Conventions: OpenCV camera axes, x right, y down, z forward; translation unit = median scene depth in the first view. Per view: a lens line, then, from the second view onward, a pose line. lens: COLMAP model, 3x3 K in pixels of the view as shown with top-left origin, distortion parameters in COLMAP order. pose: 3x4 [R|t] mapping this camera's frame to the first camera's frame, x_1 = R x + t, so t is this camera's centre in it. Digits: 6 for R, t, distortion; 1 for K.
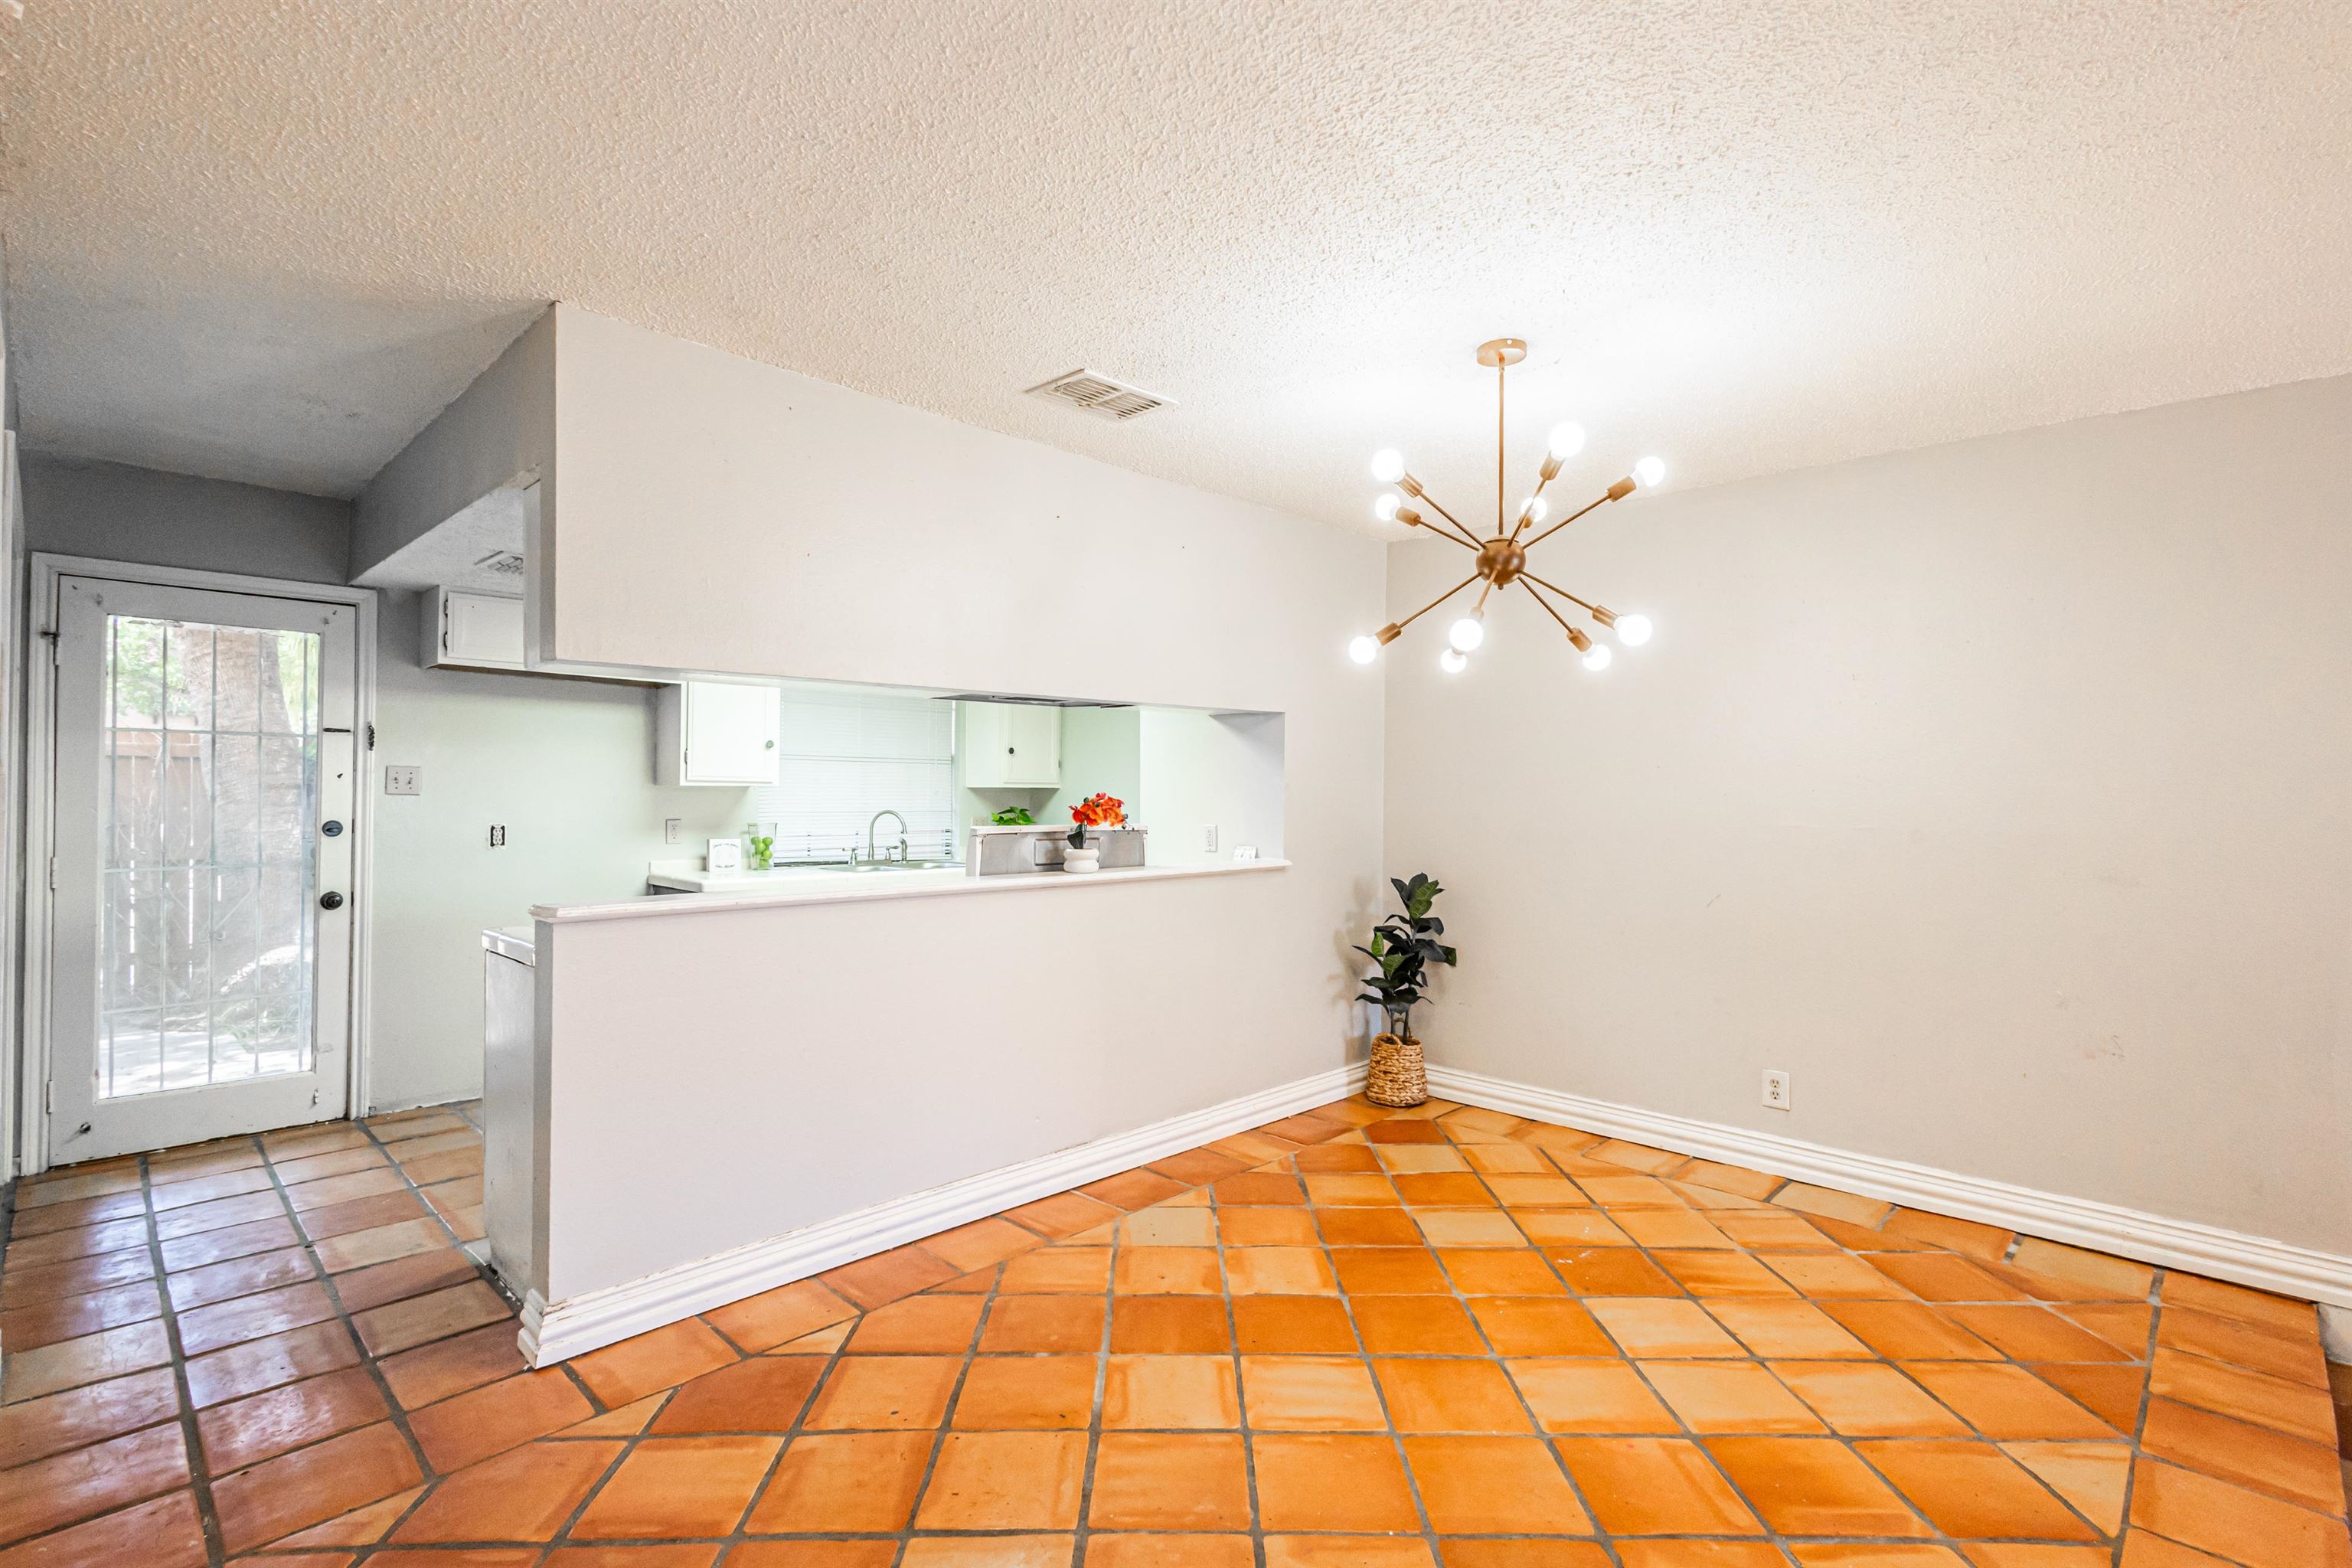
lens RADIAL K [[1080.9, 0, 1183.3], [0, 1080.9, 782.9], [0, 0, 1]] dist [0.009444, -0.000466]
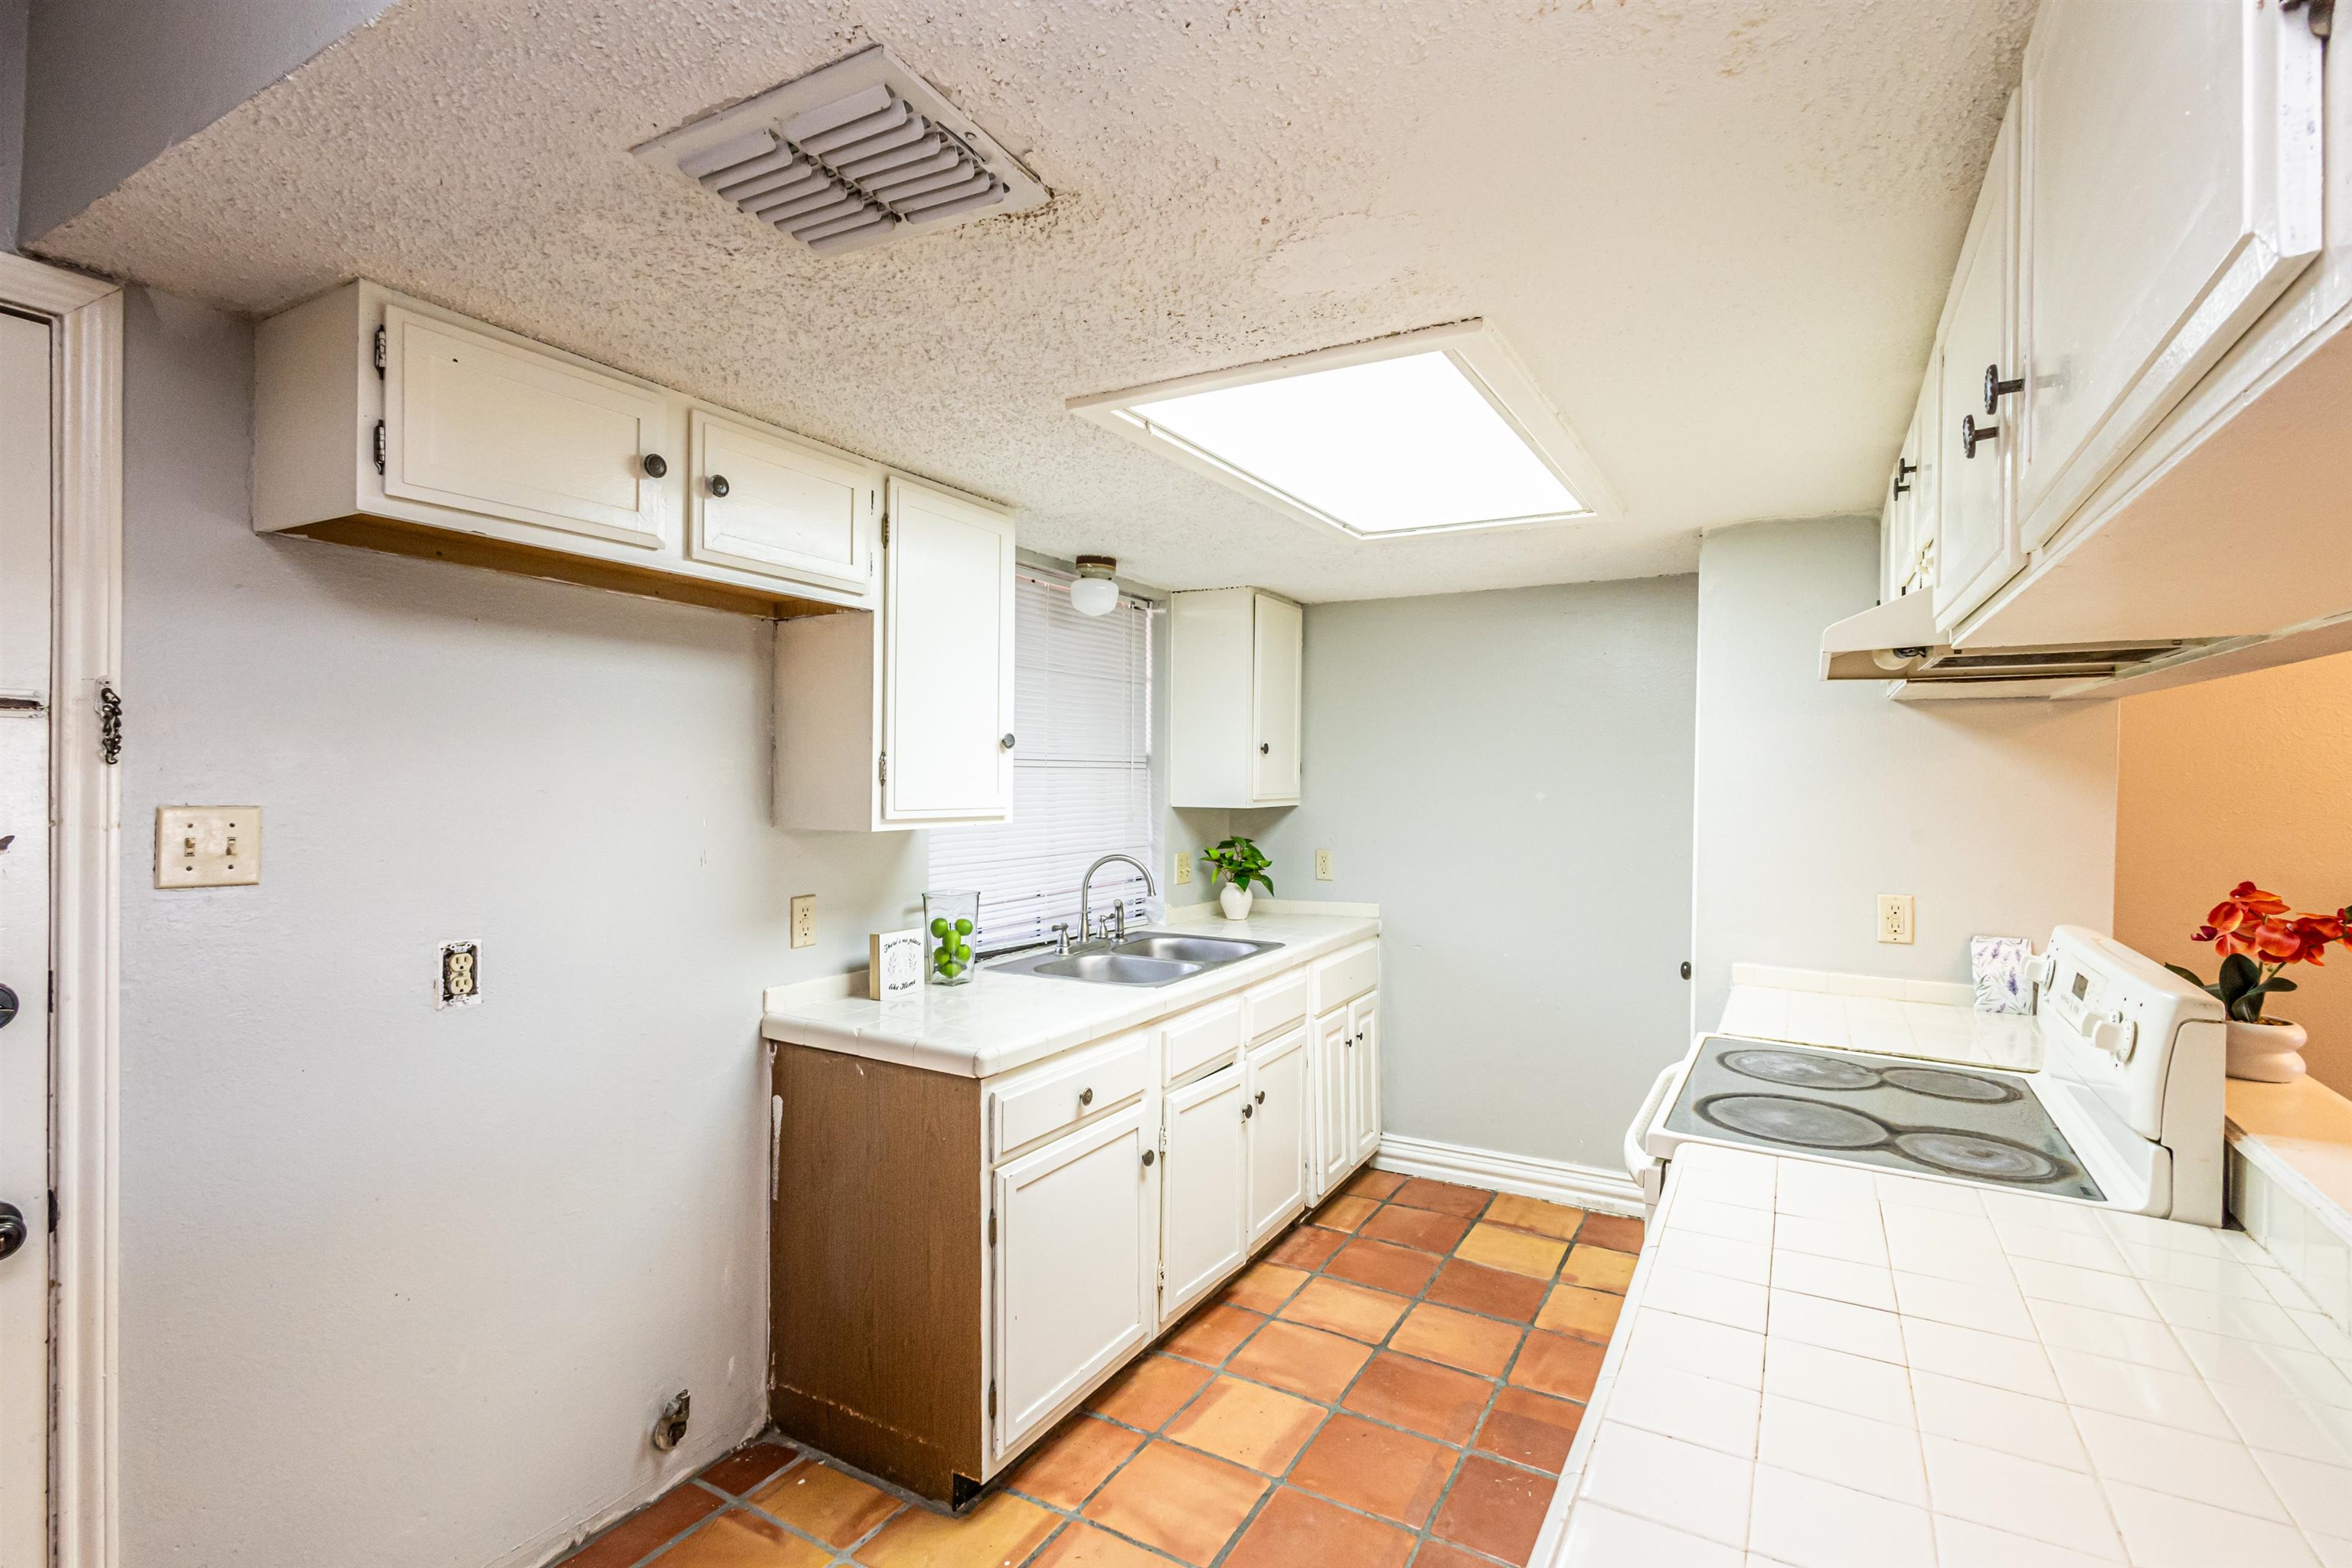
lens RADIAL K [[1080.9, 0, 1176.9], [0, 1080.9, 786.5], [0, 0, 1]] dist [0.009444, -0.000466]
pose [[0.968776, -0.001602, 0.247931, -0.568180], [-0.004384, 0.999712, 0.023592, -0.035459], [-0.247898, -0.023942, 0.968490, 0.656386]]
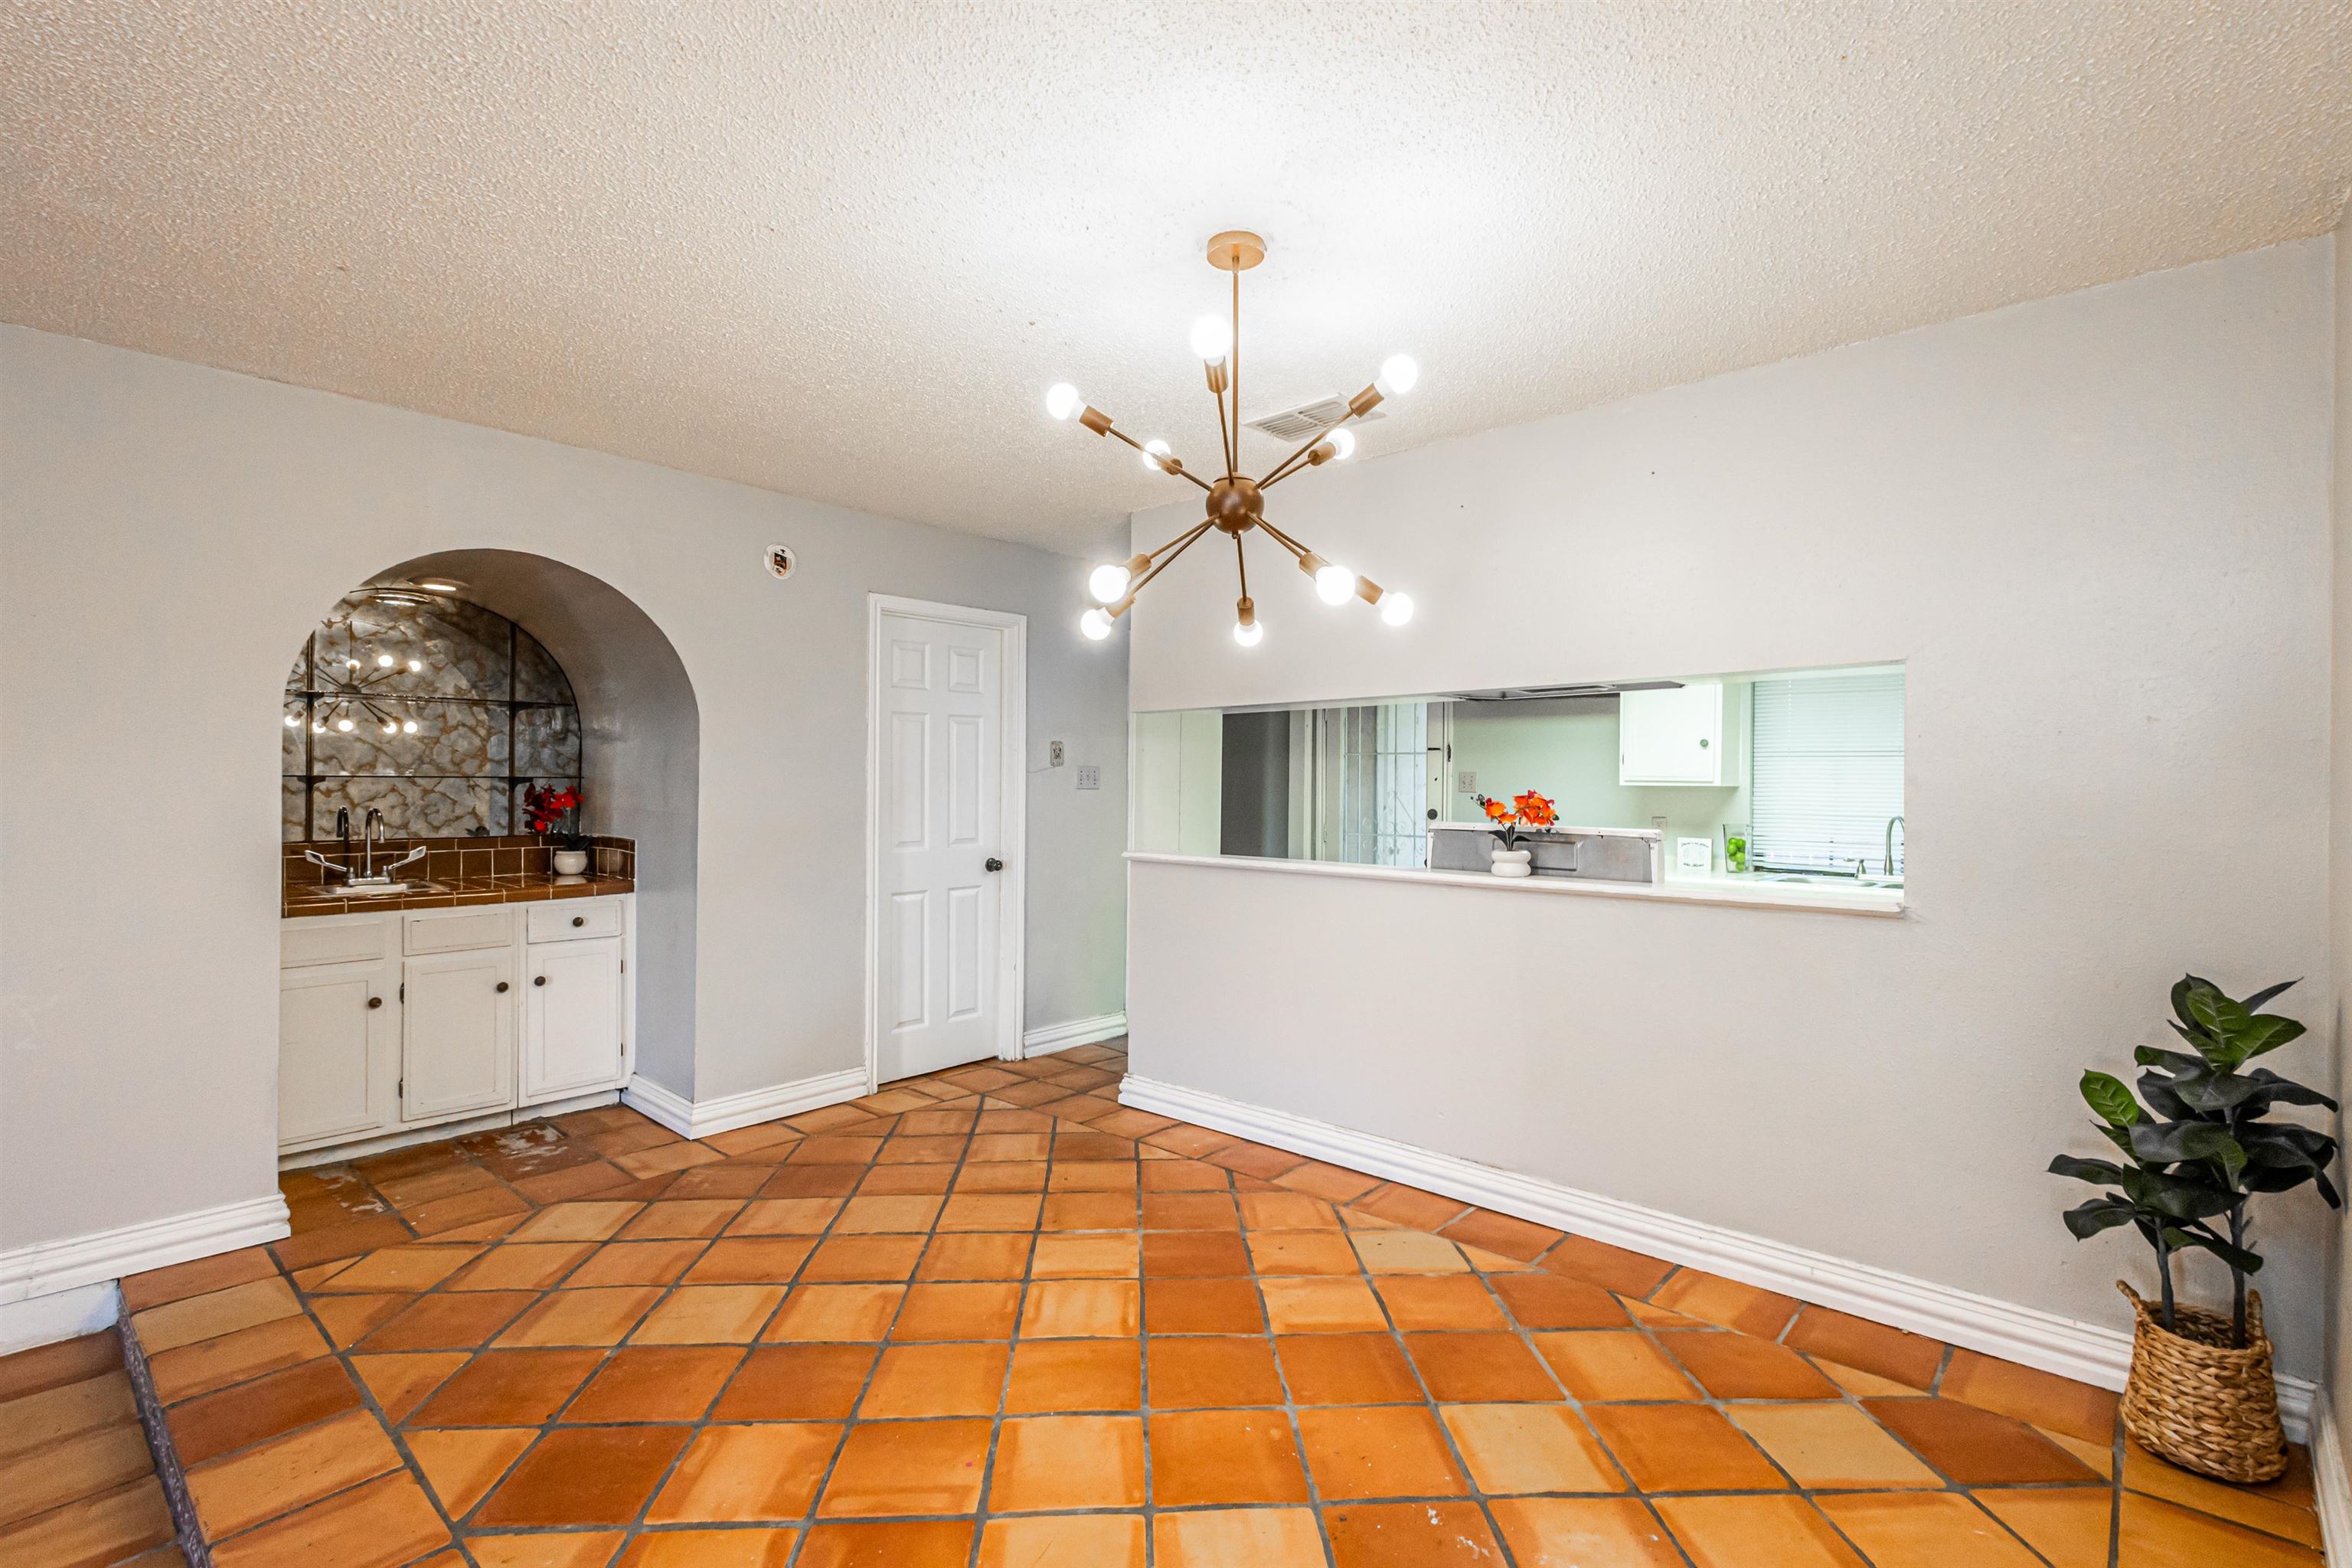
lens RADIAL K [[1080.9, 0, 1171.1], [0, 1080.9, 779.6], [0, 0, 1]] dist [0.009444, -0.000466]
pose [[0.038692, -0.010840, -0.999192, 0.764789], [0.001868, 0.999940, -0.010776, 0.009535], [0.999249, -0.001450, 0.038710, 0.632605]]
